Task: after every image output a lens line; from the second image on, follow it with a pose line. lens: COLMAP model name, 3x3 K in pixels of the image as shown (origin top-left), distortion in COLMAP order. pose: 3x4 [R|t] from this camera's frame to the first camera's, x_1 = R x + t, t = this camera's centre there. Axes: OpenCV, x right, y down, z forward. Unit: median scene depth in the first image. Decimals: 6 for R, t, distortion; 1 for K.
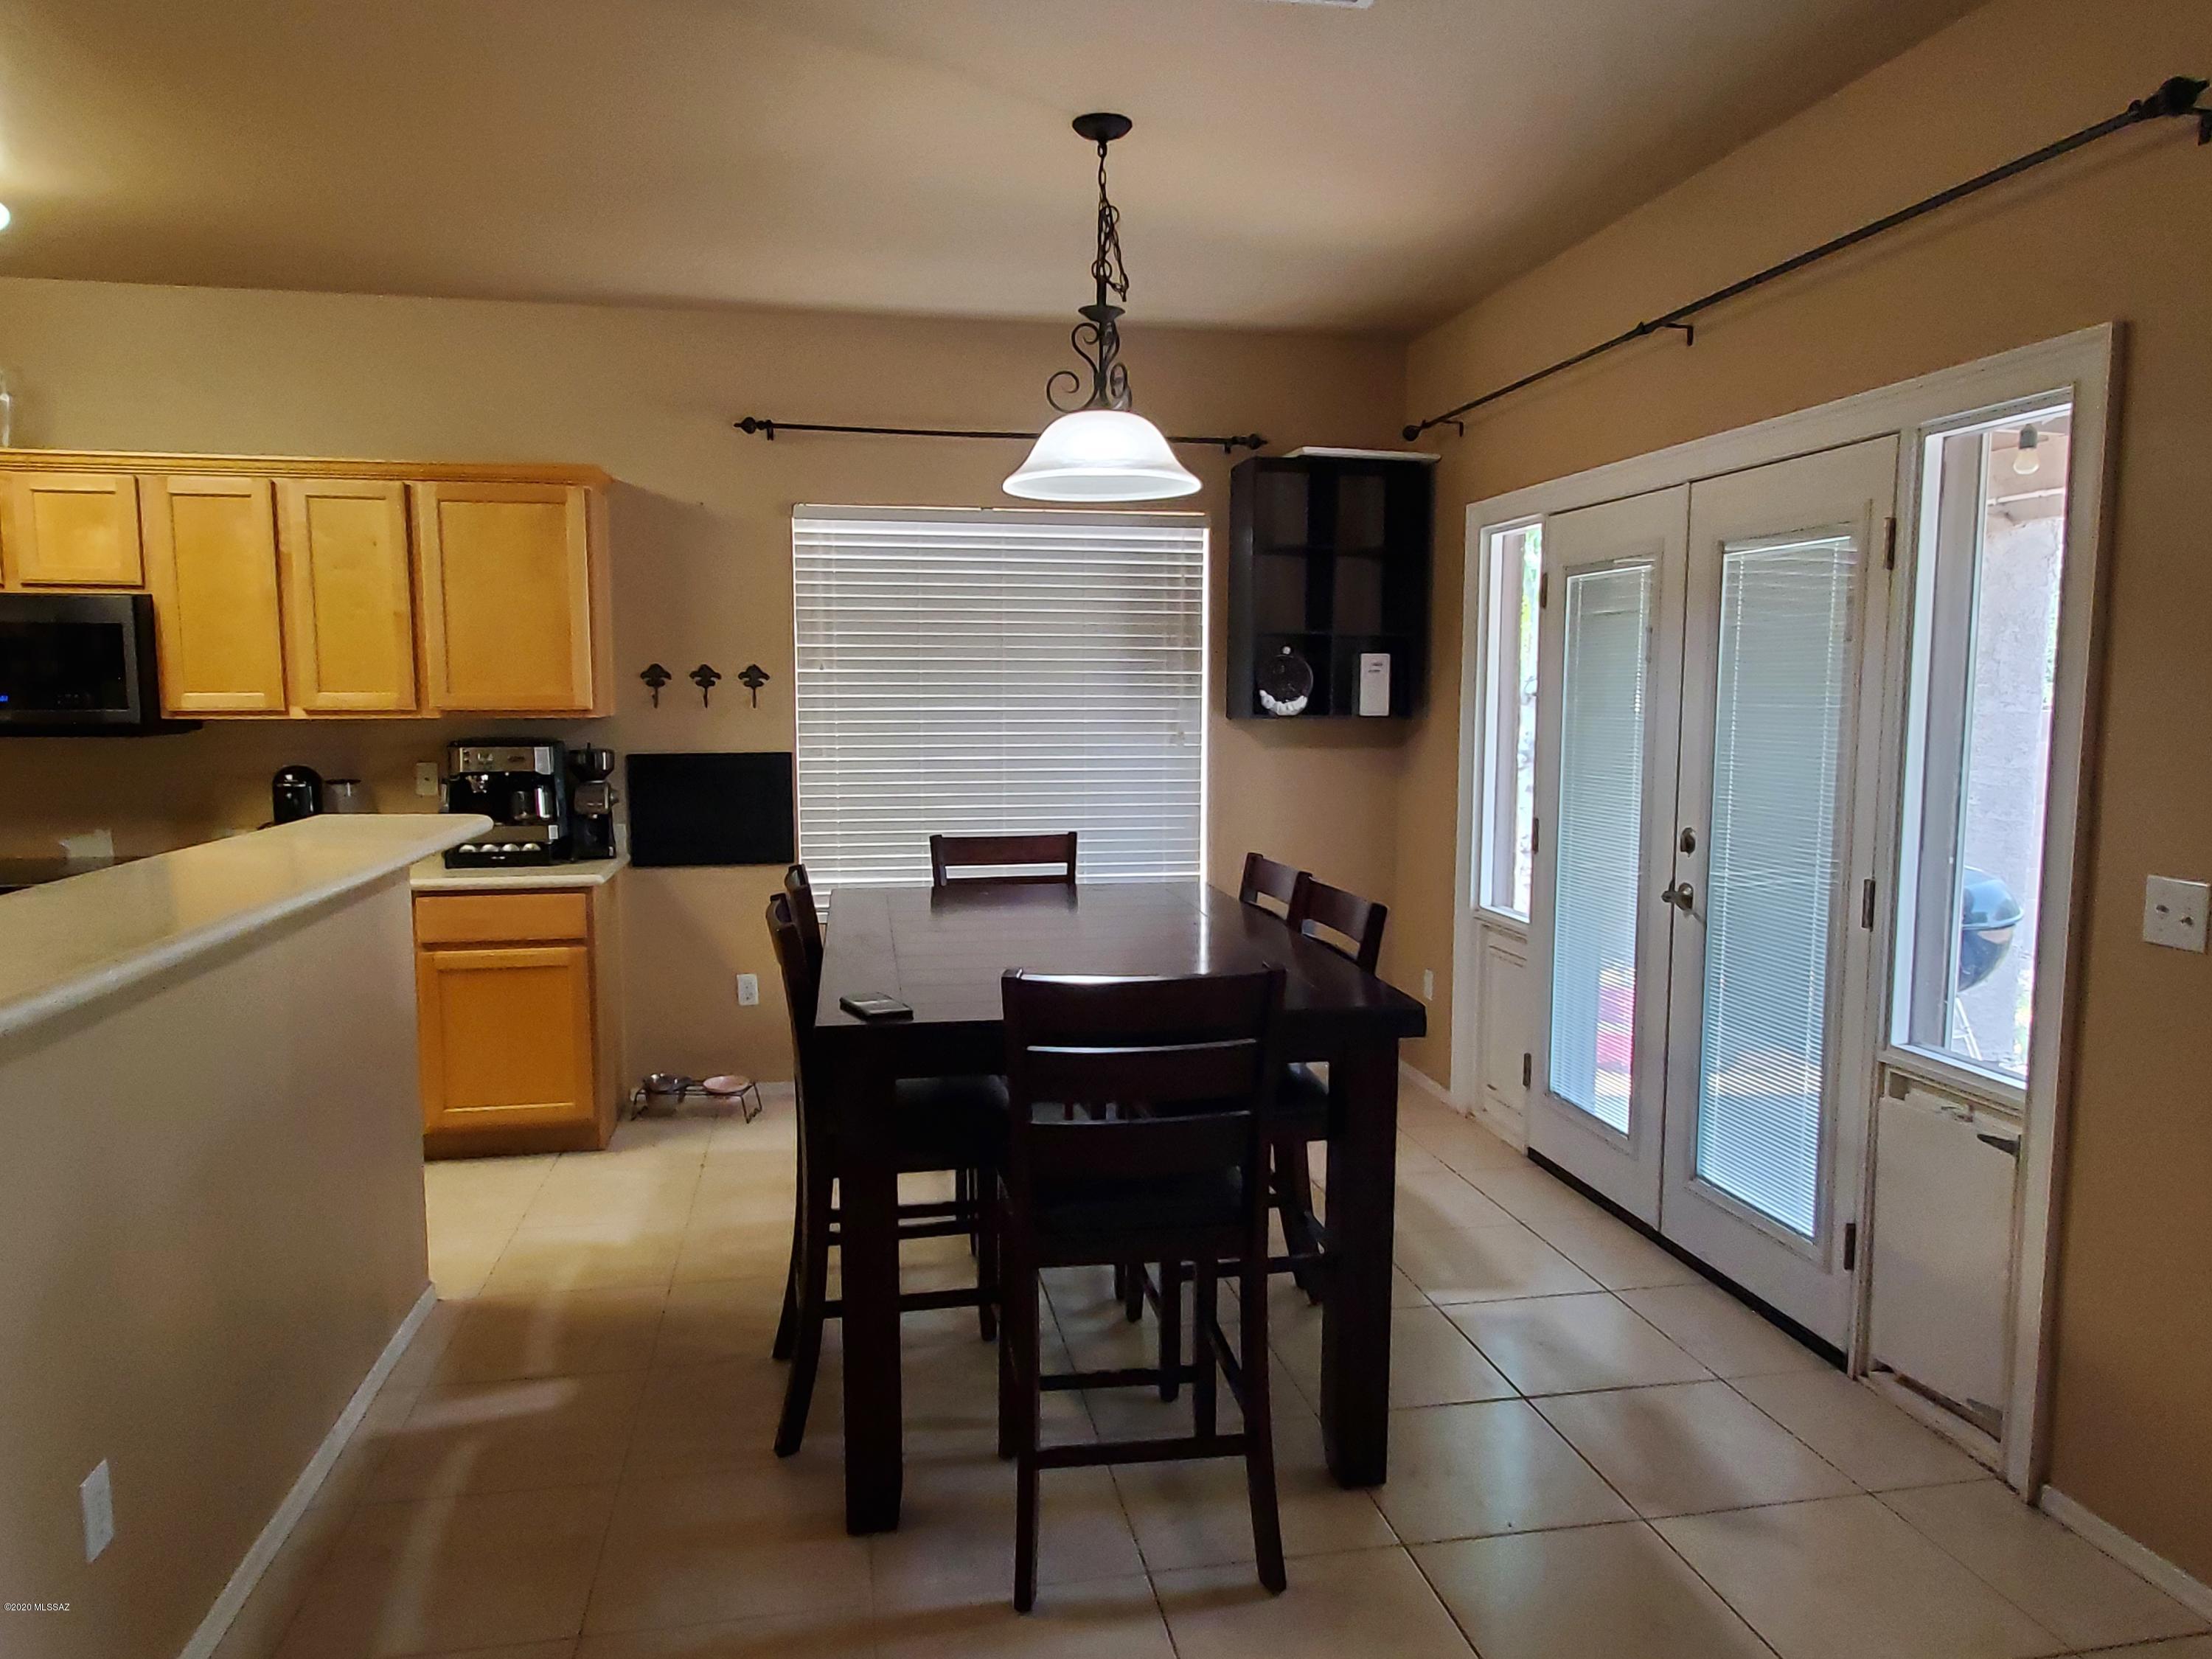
lens RADIAL K [[1451.8, 0, 1089.6], [0, 1451.8, 836.9], [0, 0, 1]] dist [-0.004603, 0.018268]
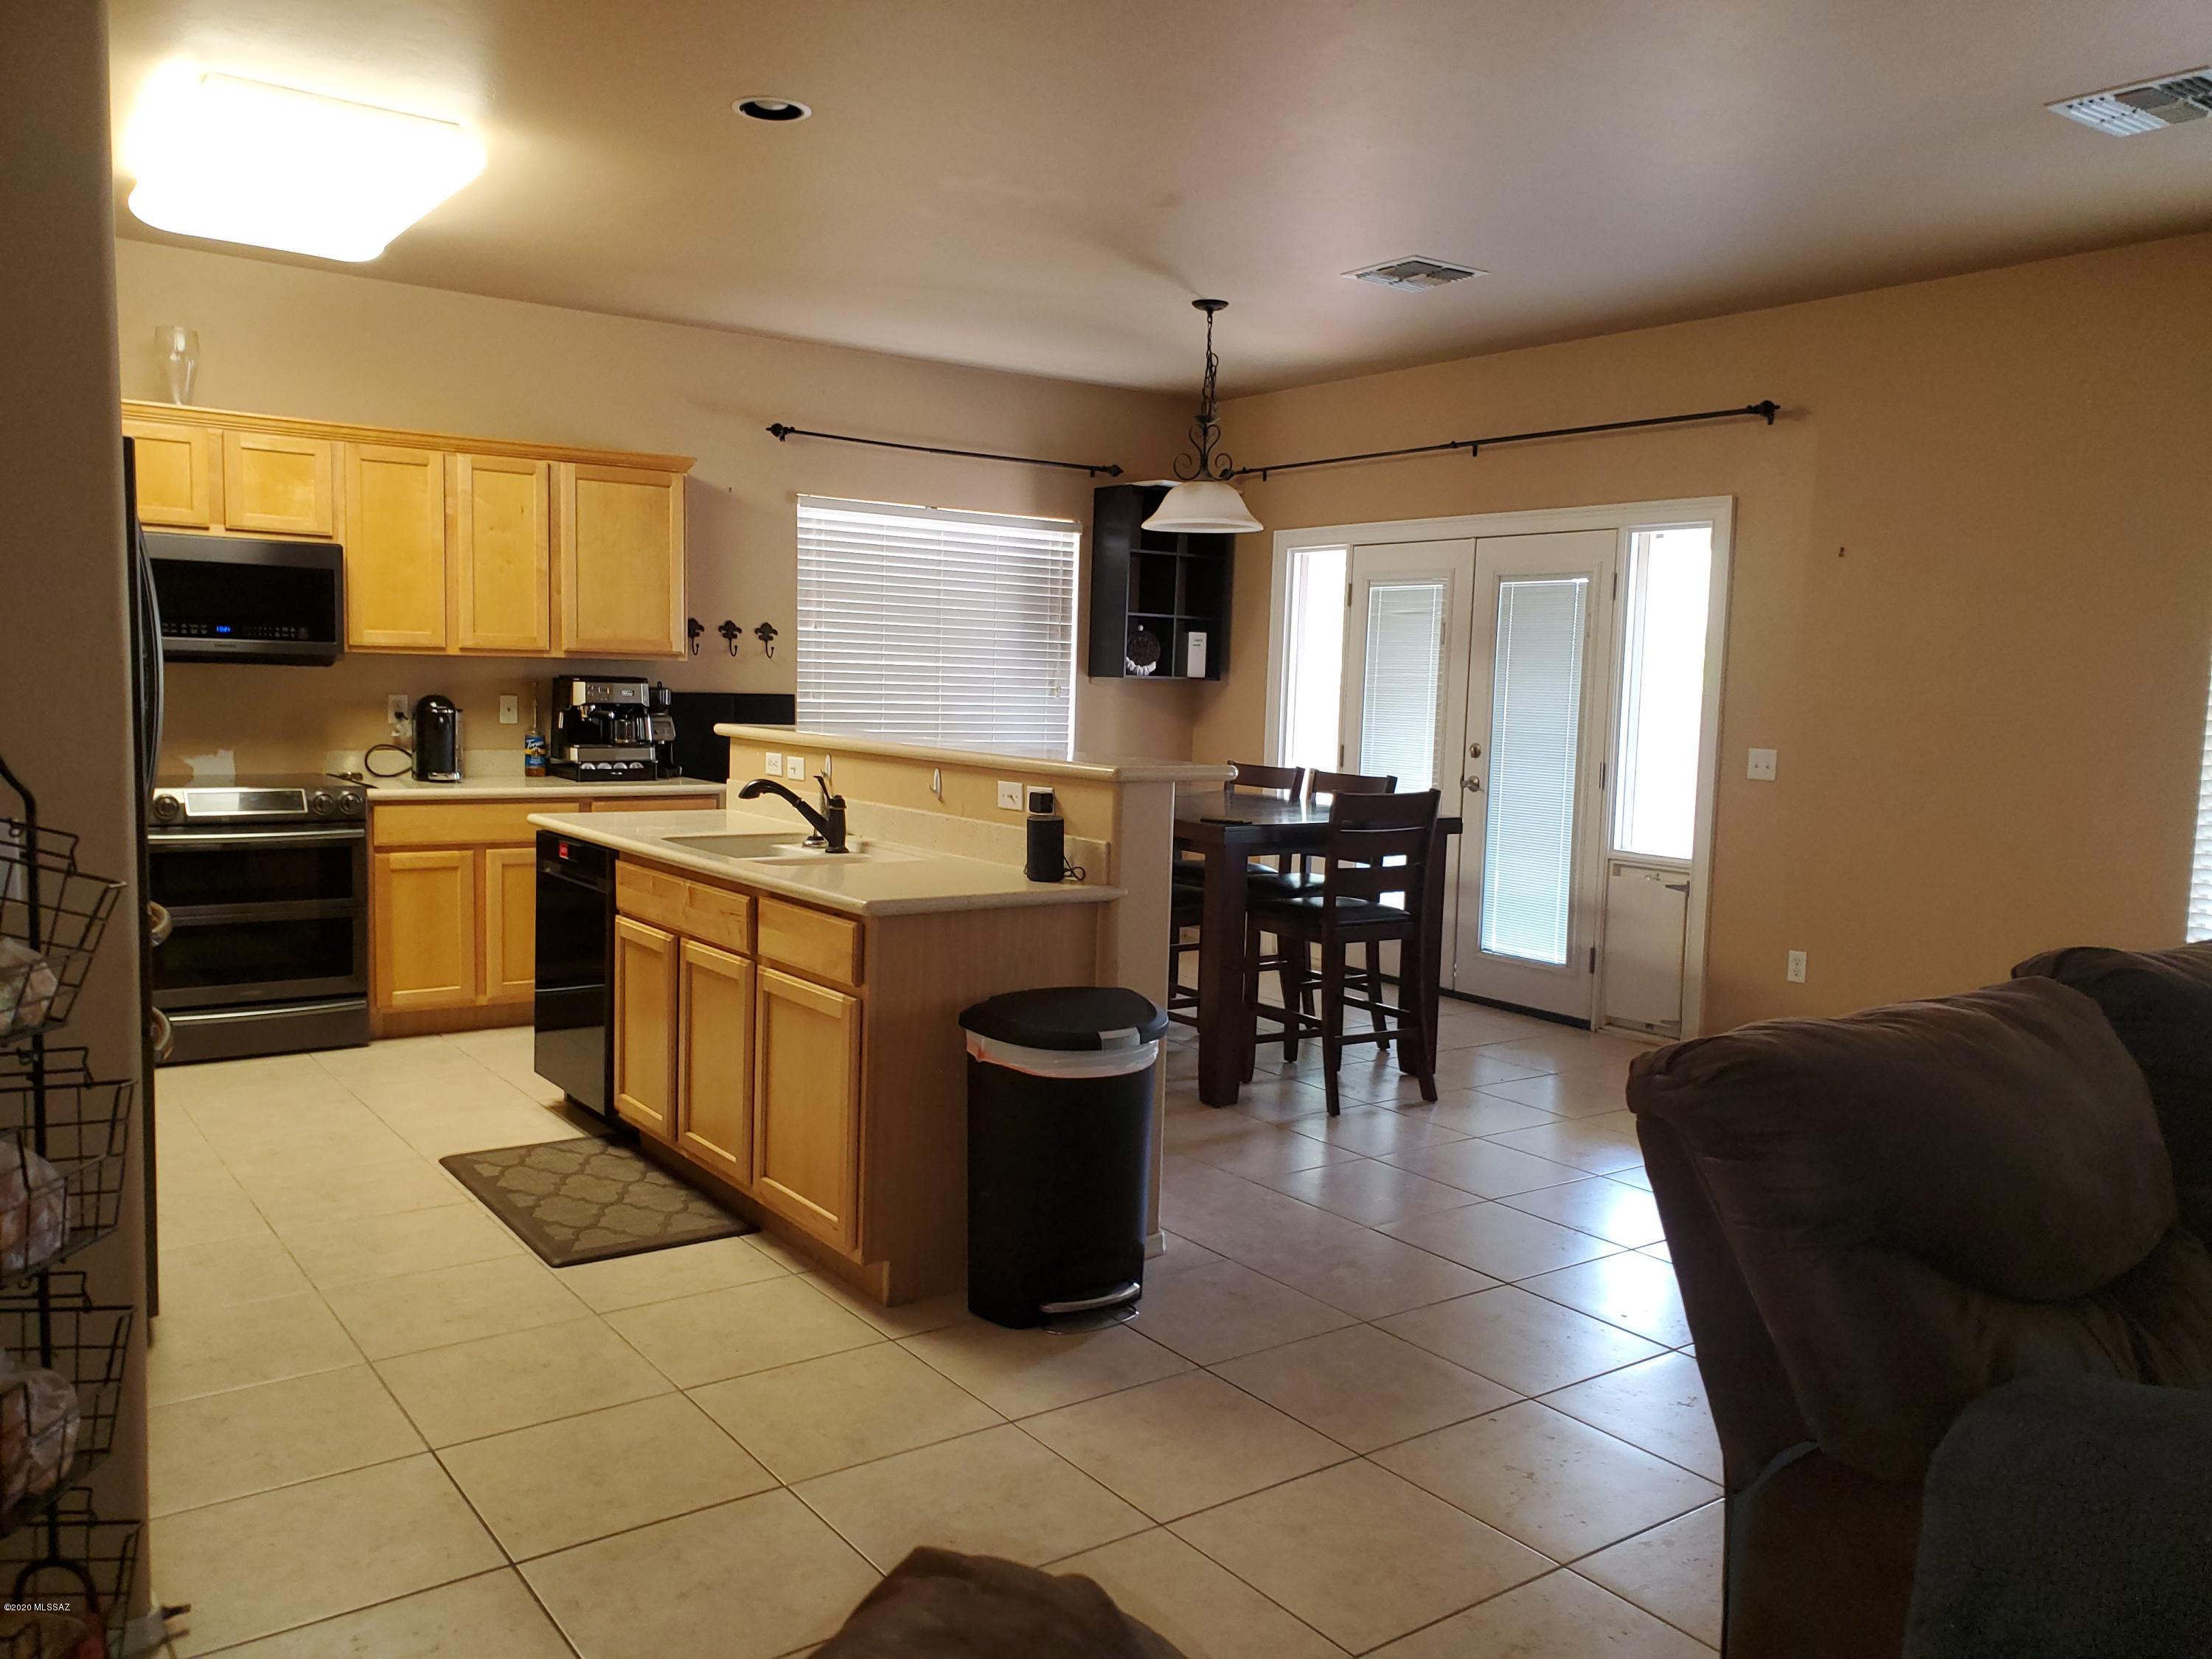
lens RADIAL K [[1711.9, 0, 1103.3], [0, 1711.9, 839.9], [0, 0, 1]] dist [0.157011, -0.358061]
pose [[0.899302, -0.017727, 0.436968, -0.672600], [0.017163, 0.999839, 0.005239, 0.069160], [-0.436990, 0.002788, 0.899462, -0.484859]]
